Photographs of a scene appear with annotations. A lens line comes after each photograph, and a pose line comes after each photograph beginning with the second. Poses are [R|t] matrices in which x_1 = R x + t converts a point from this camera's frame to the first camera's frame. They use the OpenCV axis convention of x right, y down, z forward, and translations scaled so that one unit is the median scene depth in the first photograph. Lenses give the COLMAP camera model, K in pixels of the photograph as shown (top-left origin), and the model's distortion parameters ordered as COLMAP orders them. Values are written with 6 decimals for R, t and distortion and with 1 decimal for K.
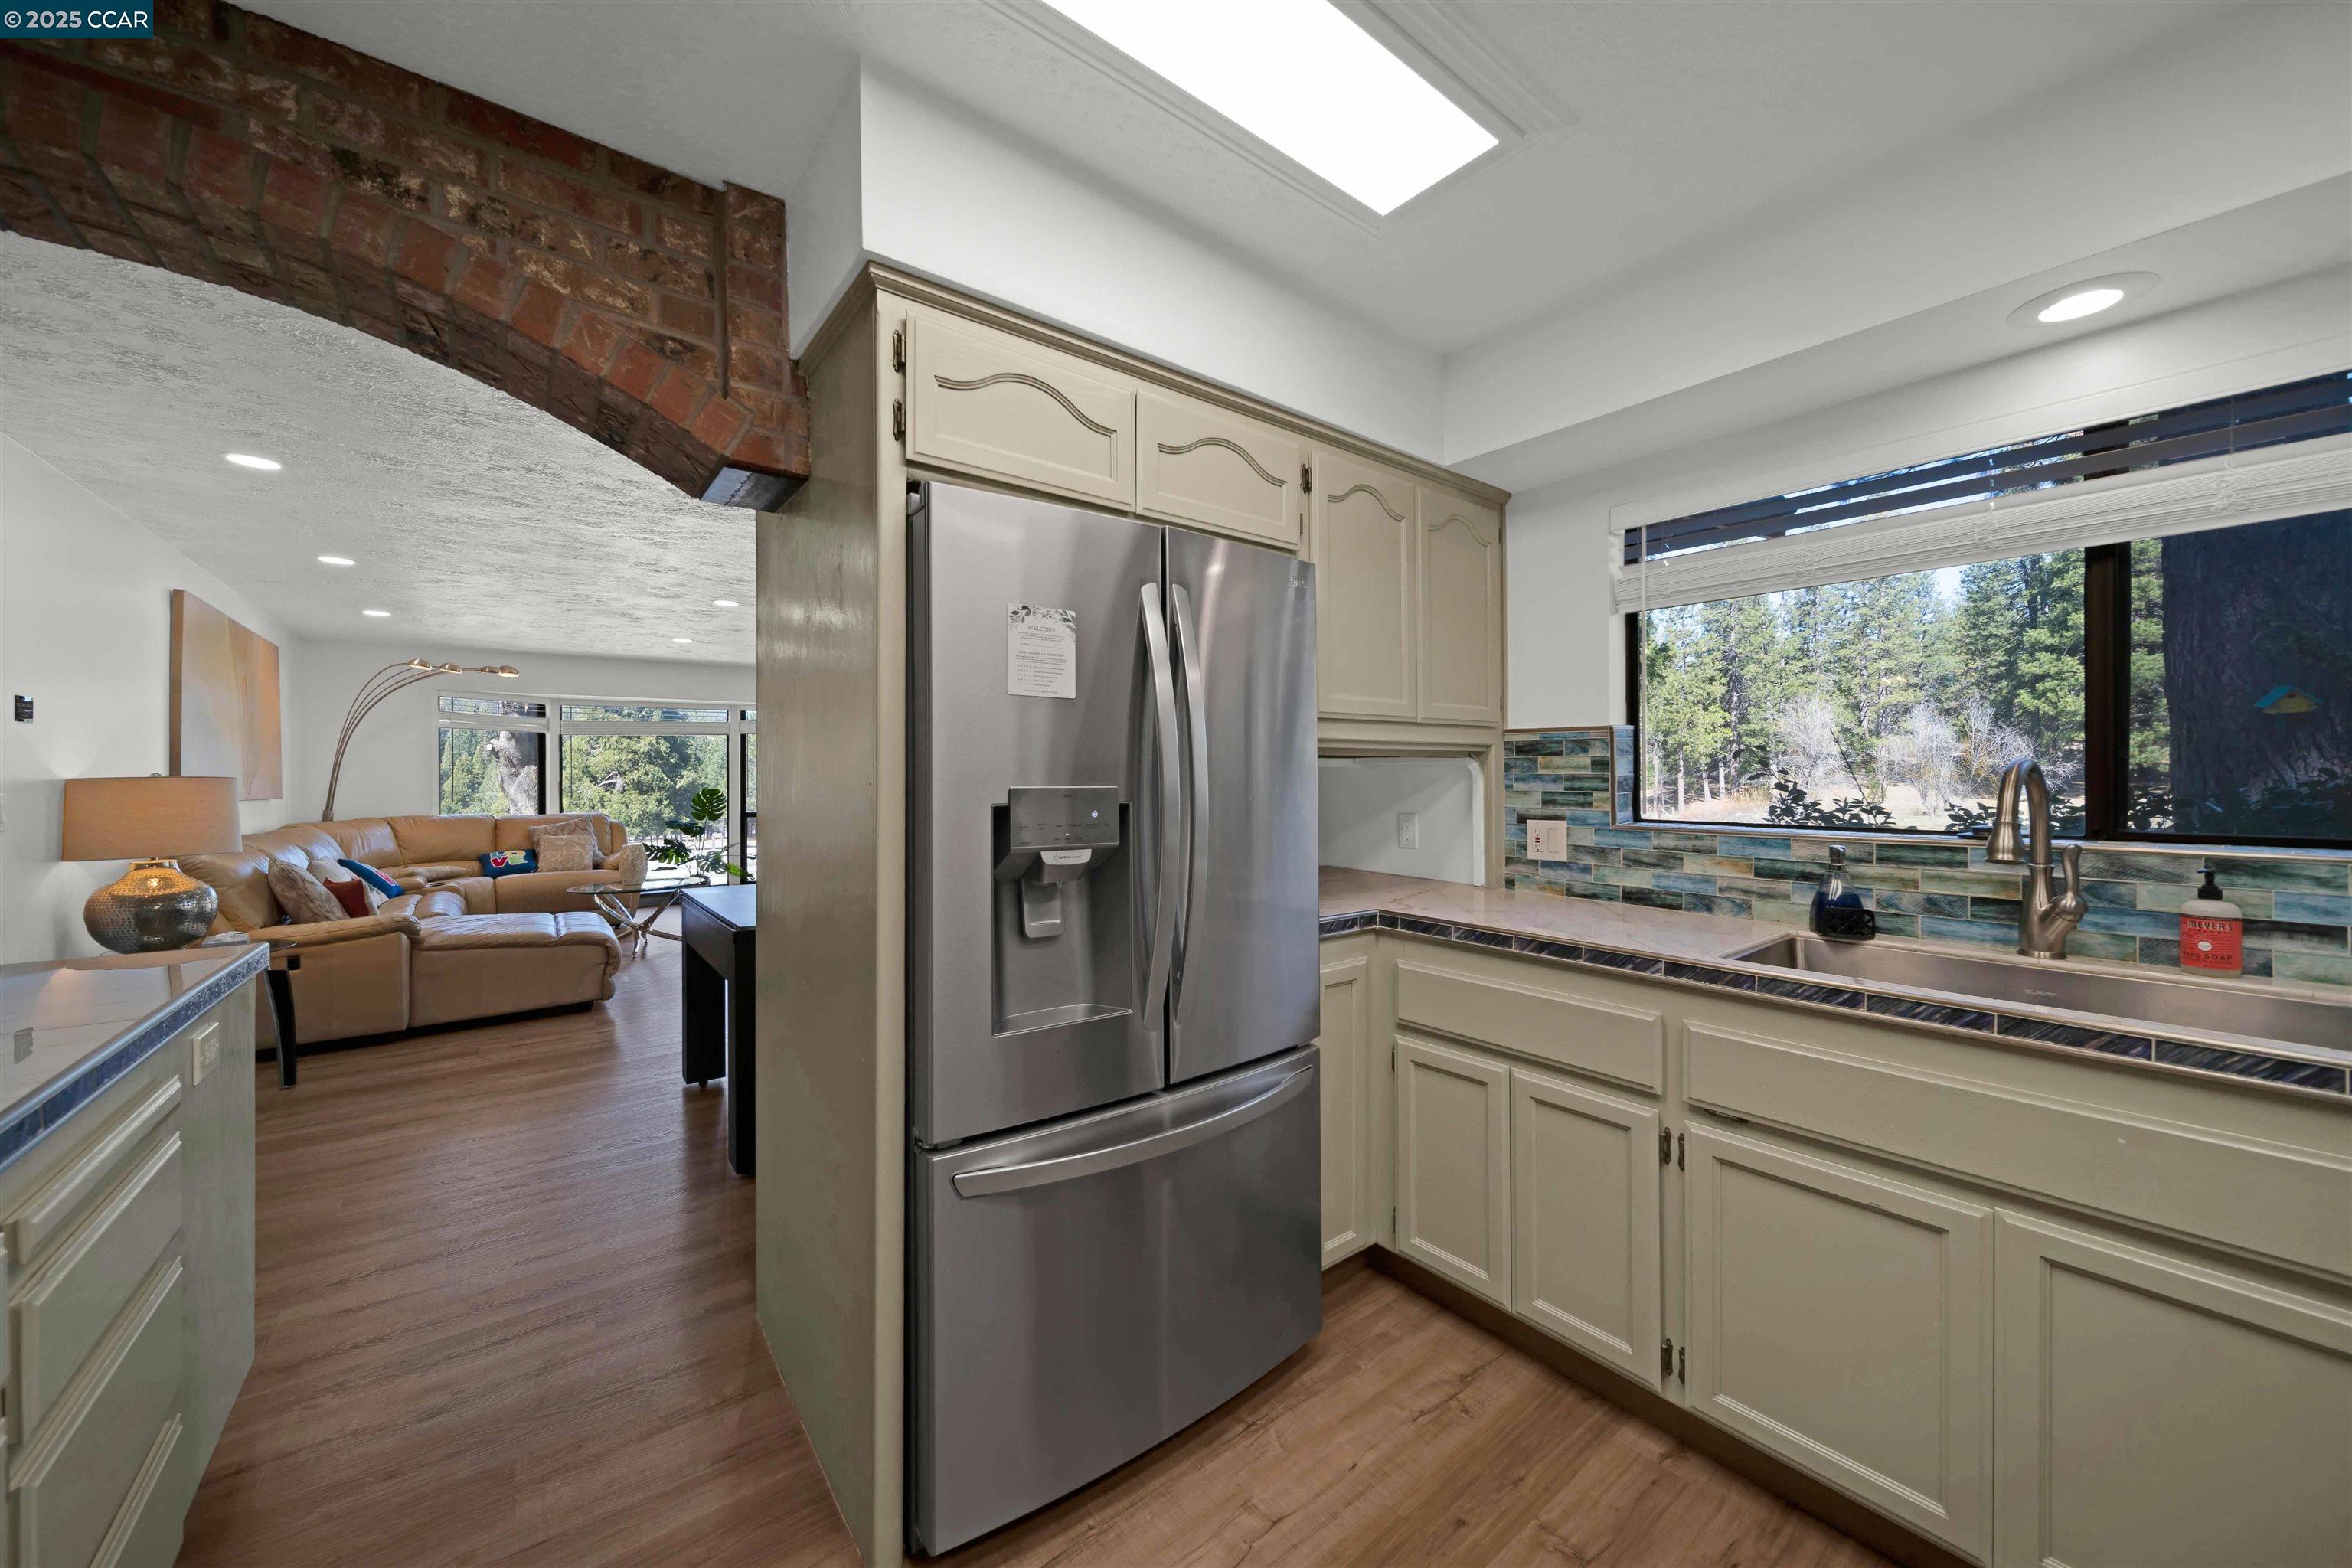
lens RADIAL K [[840.2, 0, 1166.7], [0, 840.2, 774.8], [0, 0, 1]] dist [-0.001110, -0.000196]
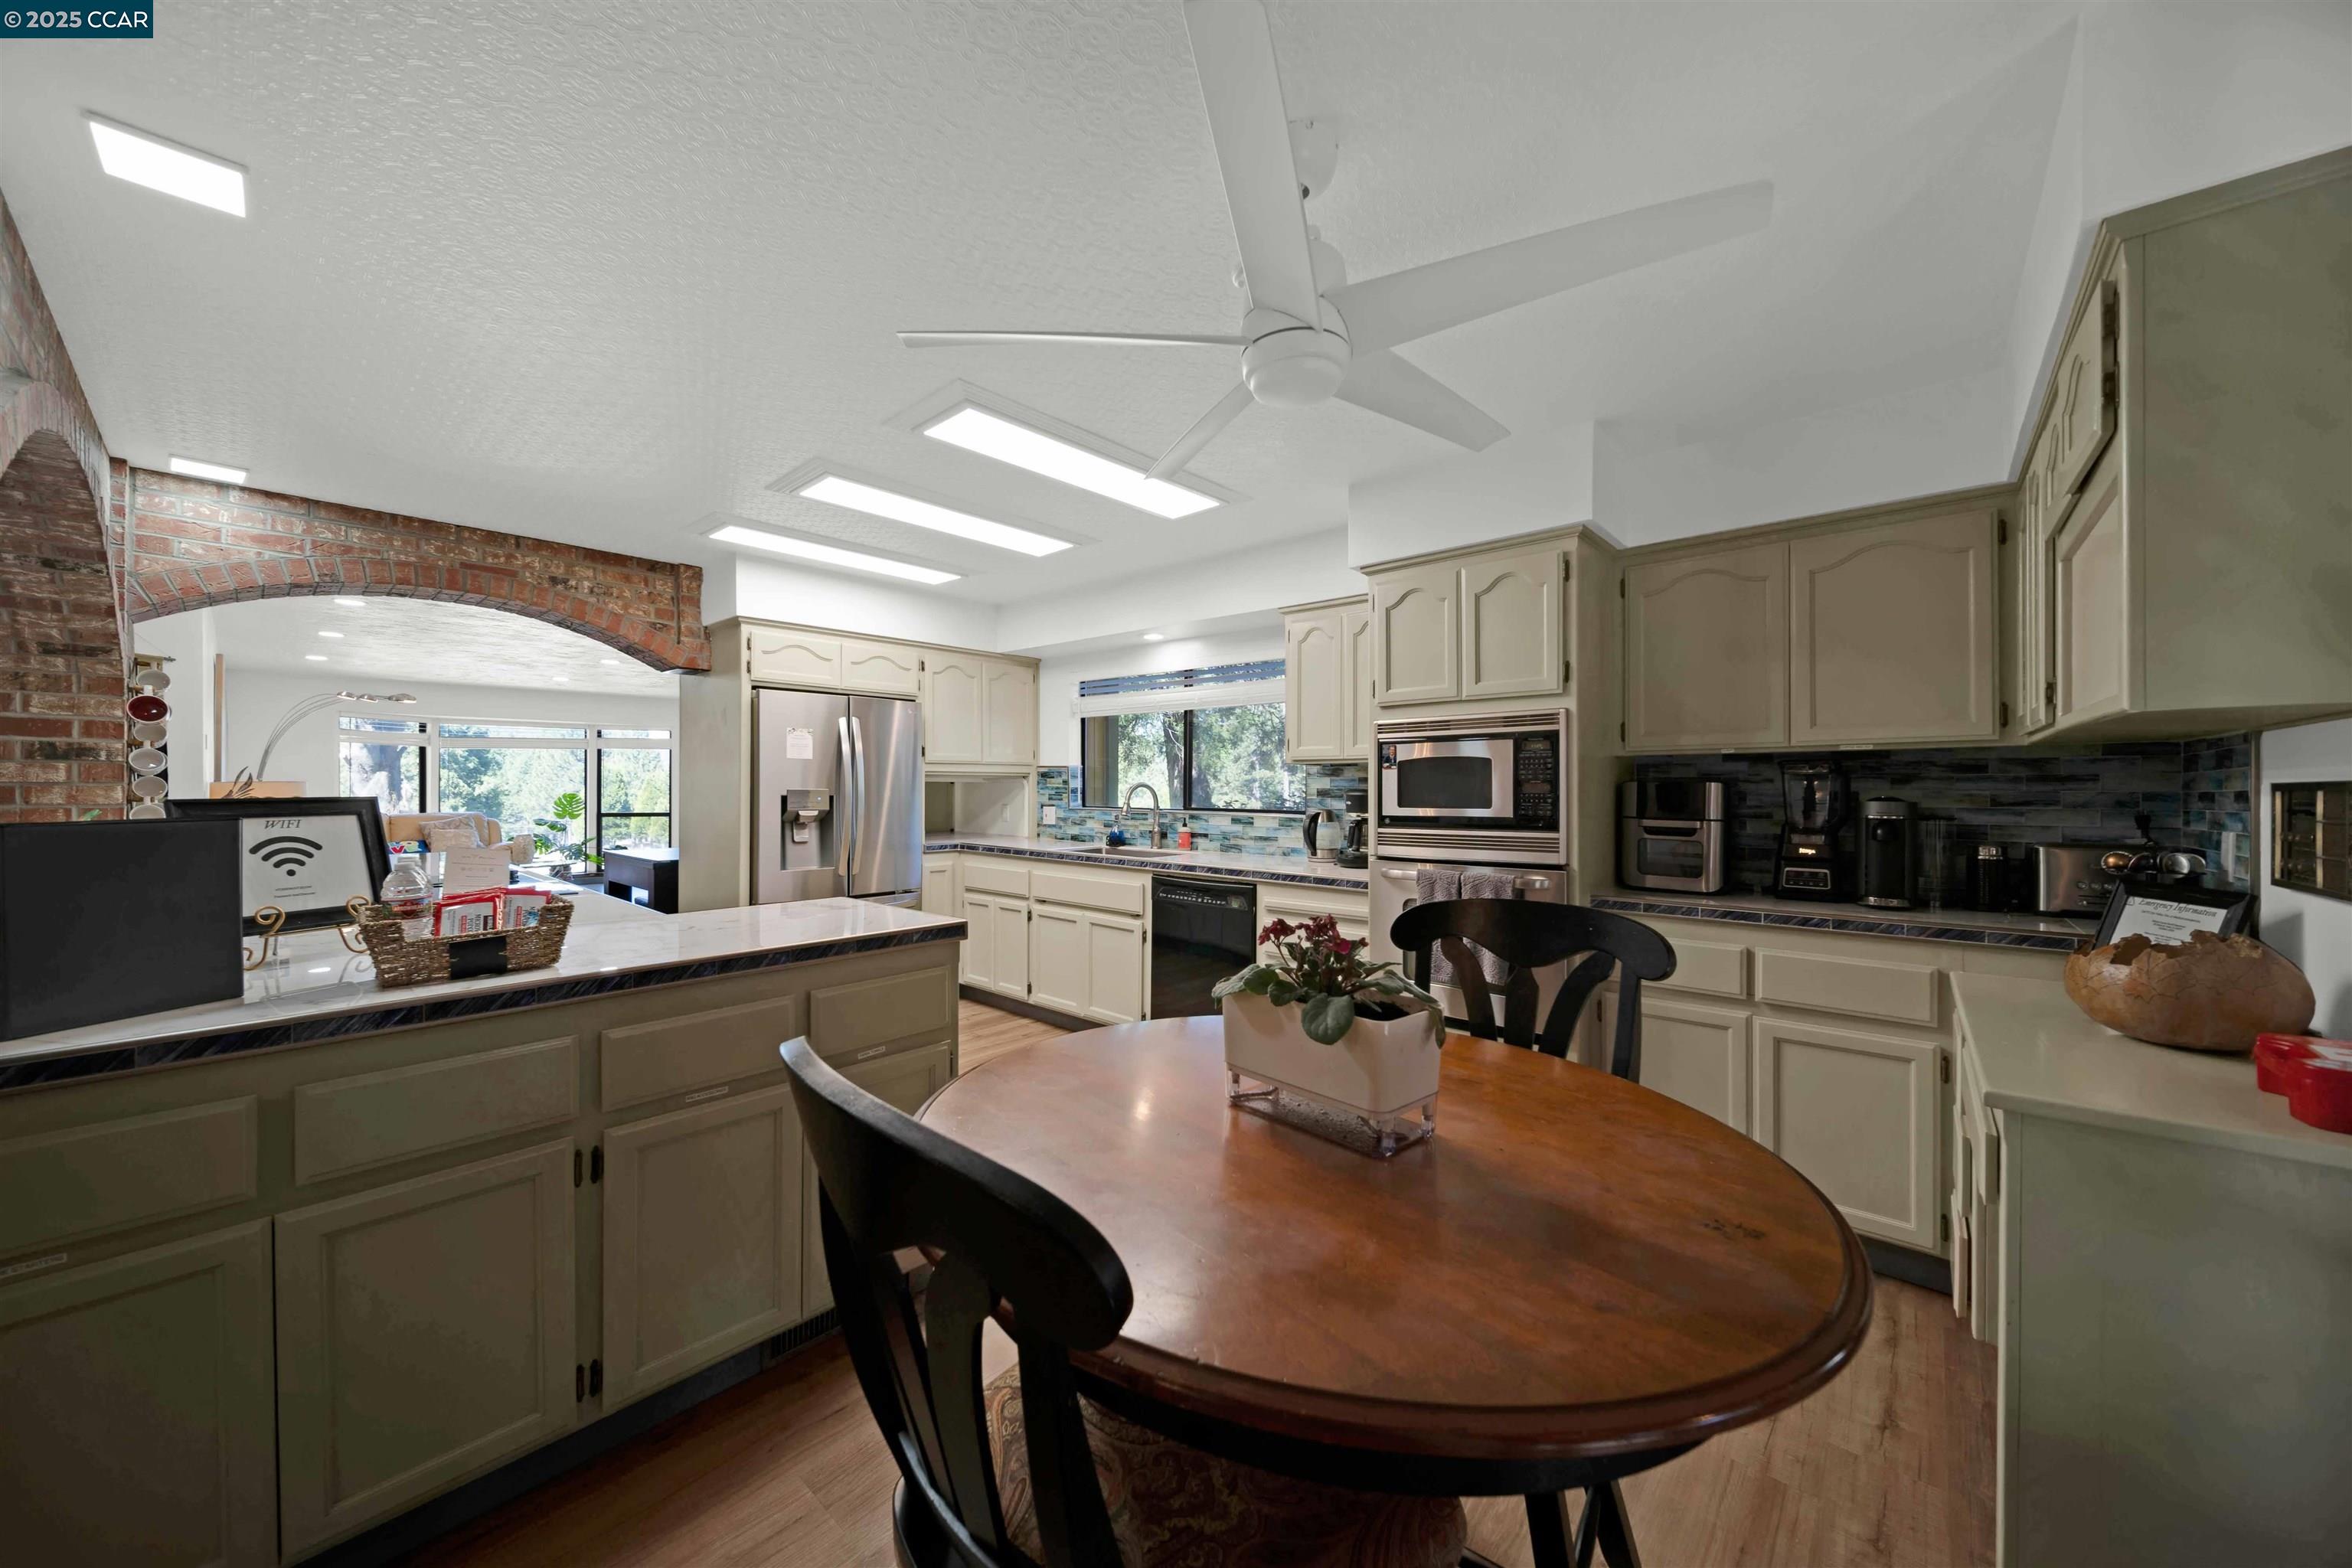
lens RADIAL K [[840.2, 0, 1171.2], [0, 840.2, 784.9], [0, 0, 1]] dist [-0.001110, -0.000196]
pose [[0.984849, 0.008937, 0.173184, 0.553568], [-0.008734, 0.999960, -0.001934, -0.004842], [-0.173194, 0.000392, 0.984888, -1.879975]]
